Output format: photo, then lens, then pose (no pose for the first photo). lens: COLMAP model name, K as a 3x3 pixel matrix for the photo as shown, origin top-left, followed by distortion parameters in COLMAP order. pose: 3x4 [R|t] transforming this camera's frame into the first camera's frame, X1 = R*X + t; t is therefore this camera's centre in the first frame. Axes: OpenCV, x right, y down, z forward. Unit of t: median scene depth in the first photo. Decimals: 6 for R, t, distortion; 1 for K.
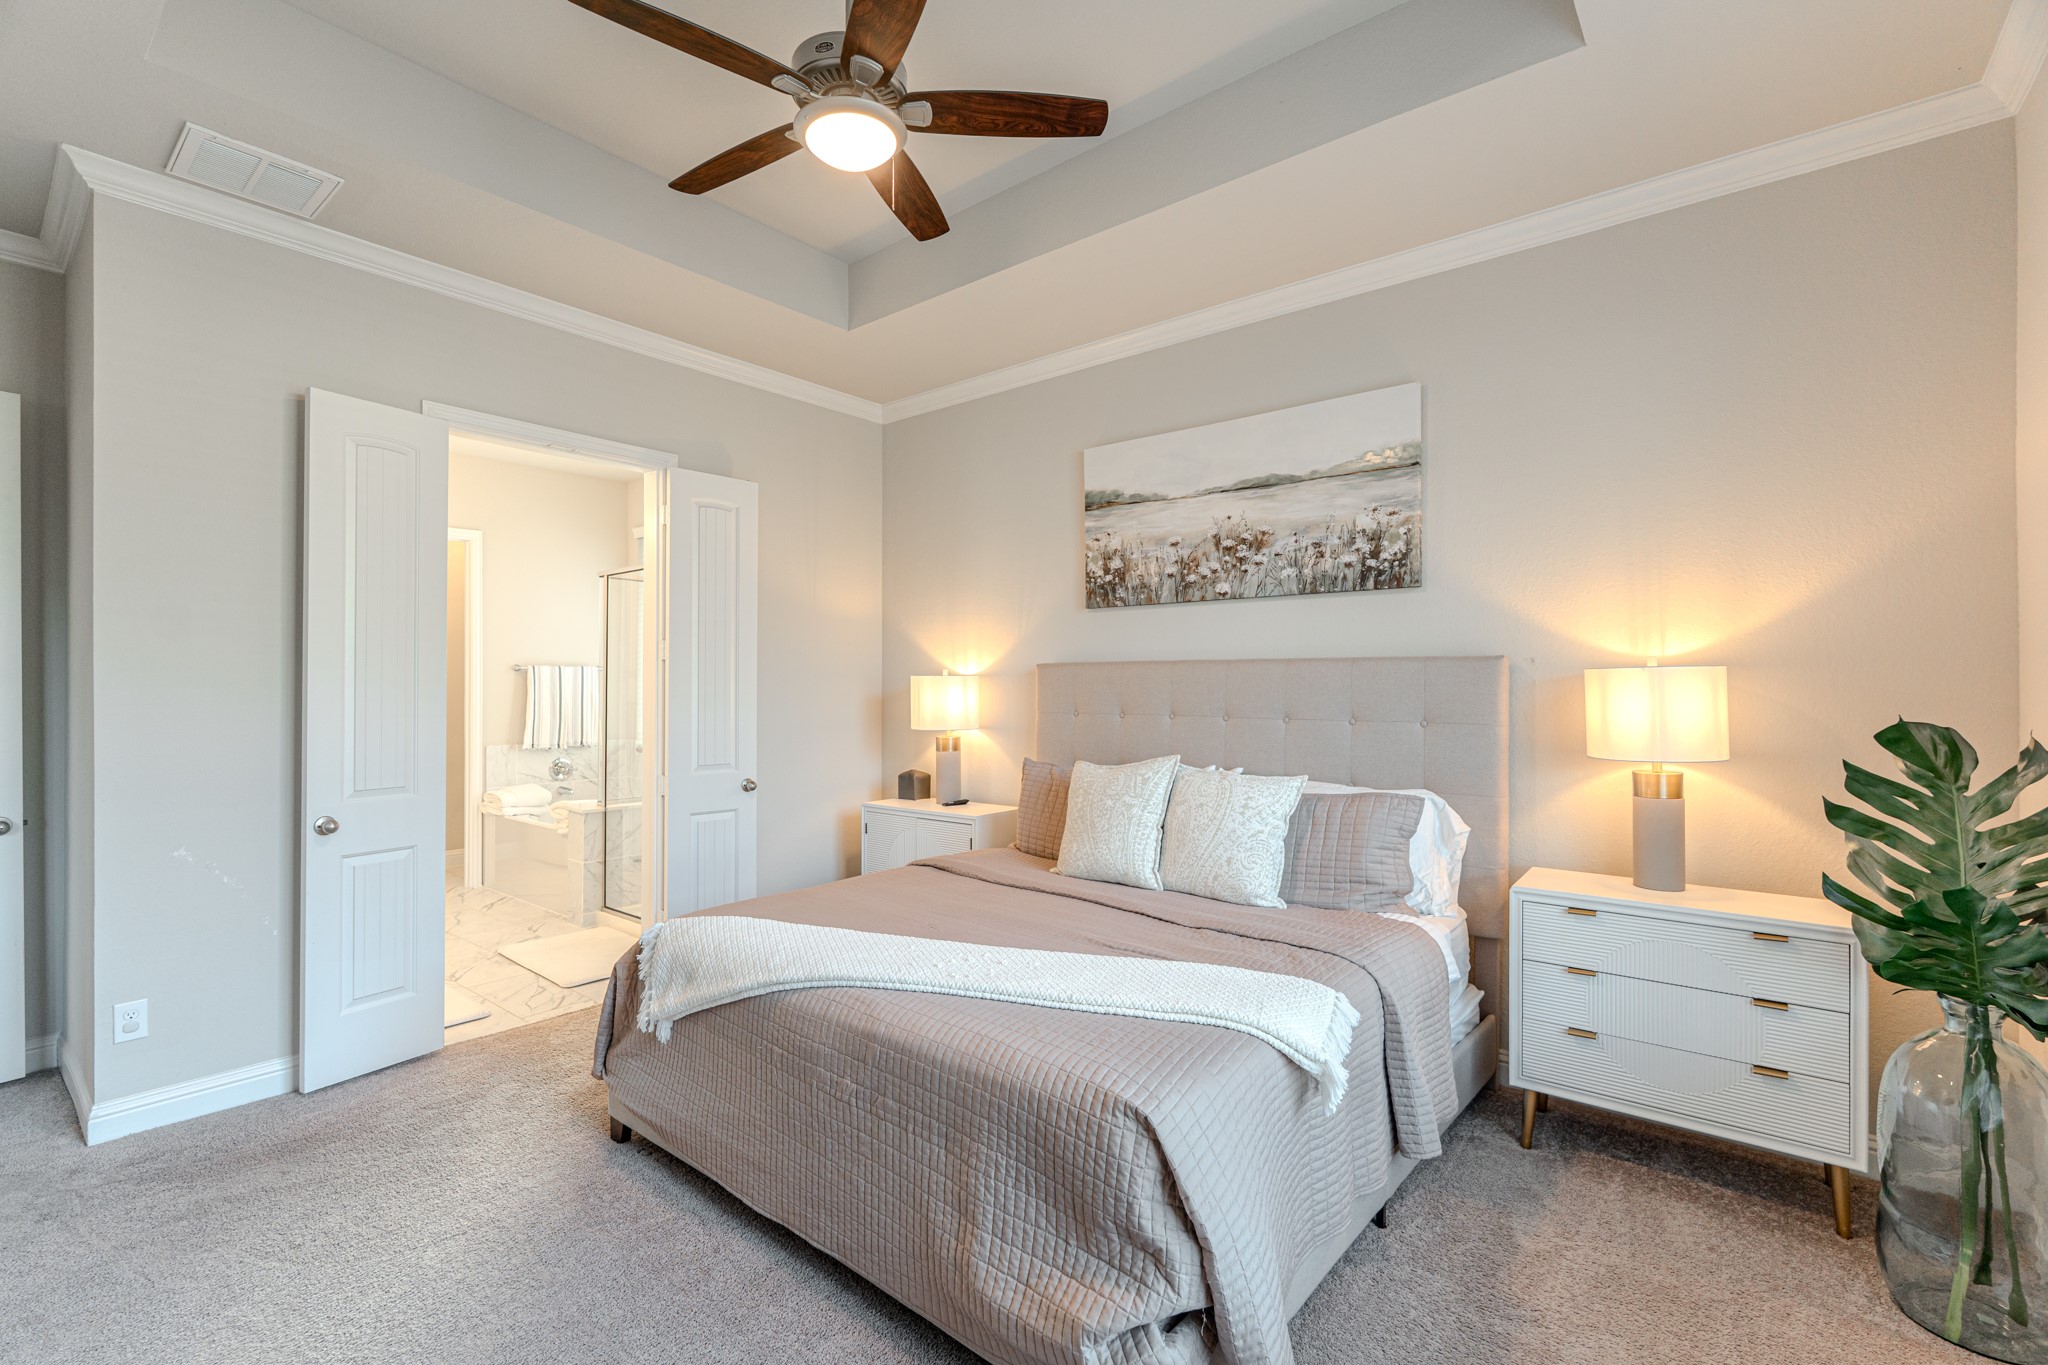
lens RADIAL K [[894.6, 0, 1026.0], [0, 894.6, 696.6], [0, 0, 1]] dist [-0.004208, -0.000361]
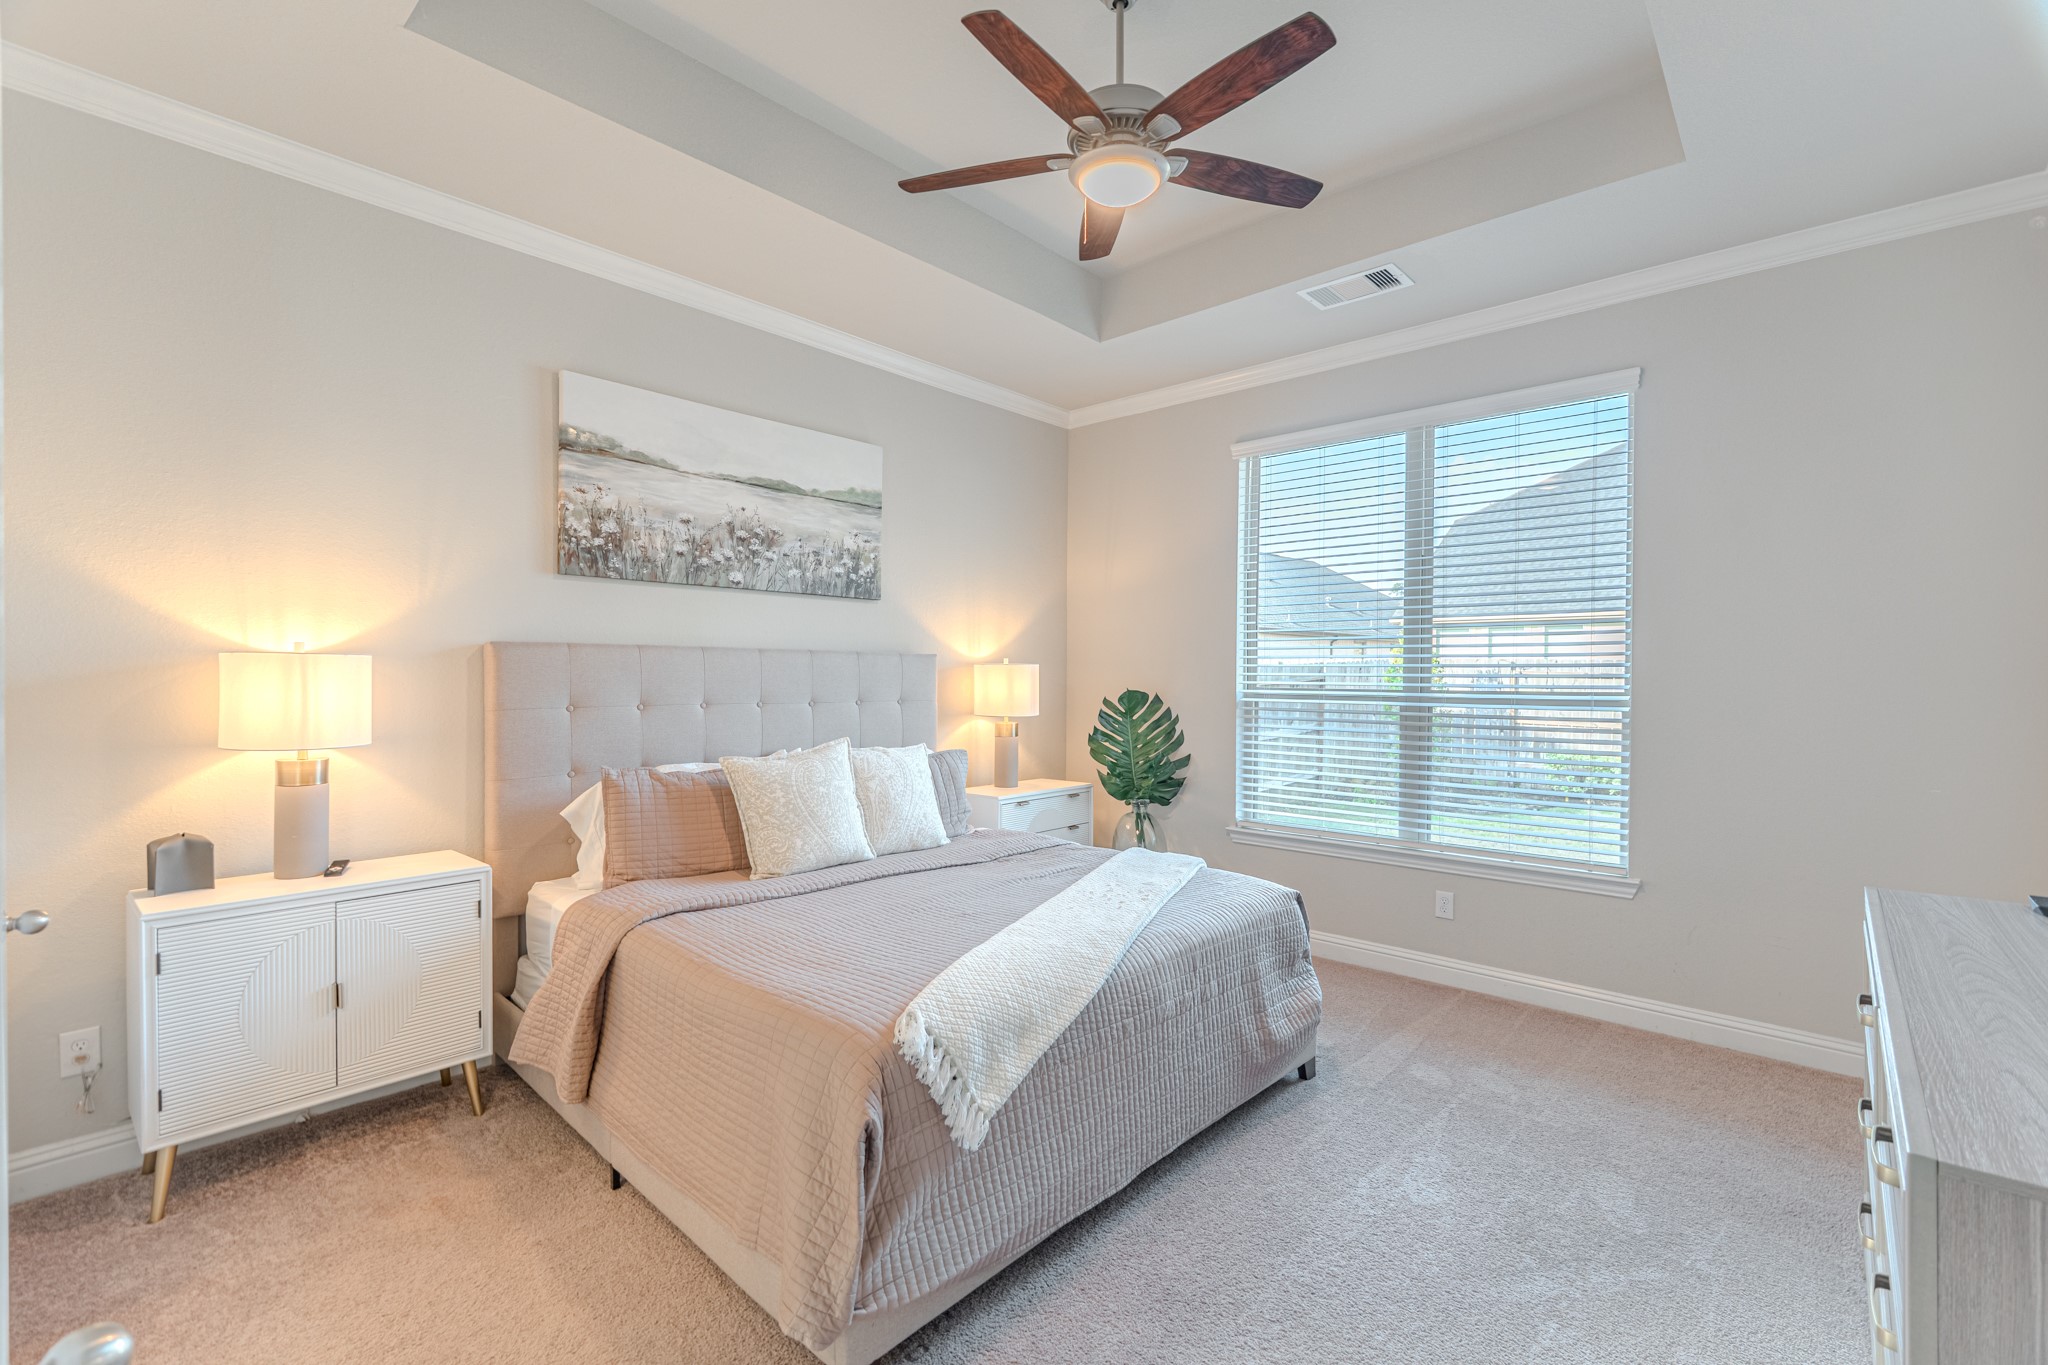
lens RADIAL K [[894.6, 0, 1026.0], [0, 894.6, 696.6], [0, 0, 1]] dist [-0.004208, -0.000361]
pose [[0.049333, -0.026310, 0.998436, -0.790293], [0.005810, 0.999644, 0.026055, -0.010695], [-0.998765, 0.004516, 0.049468, 0.632540]]
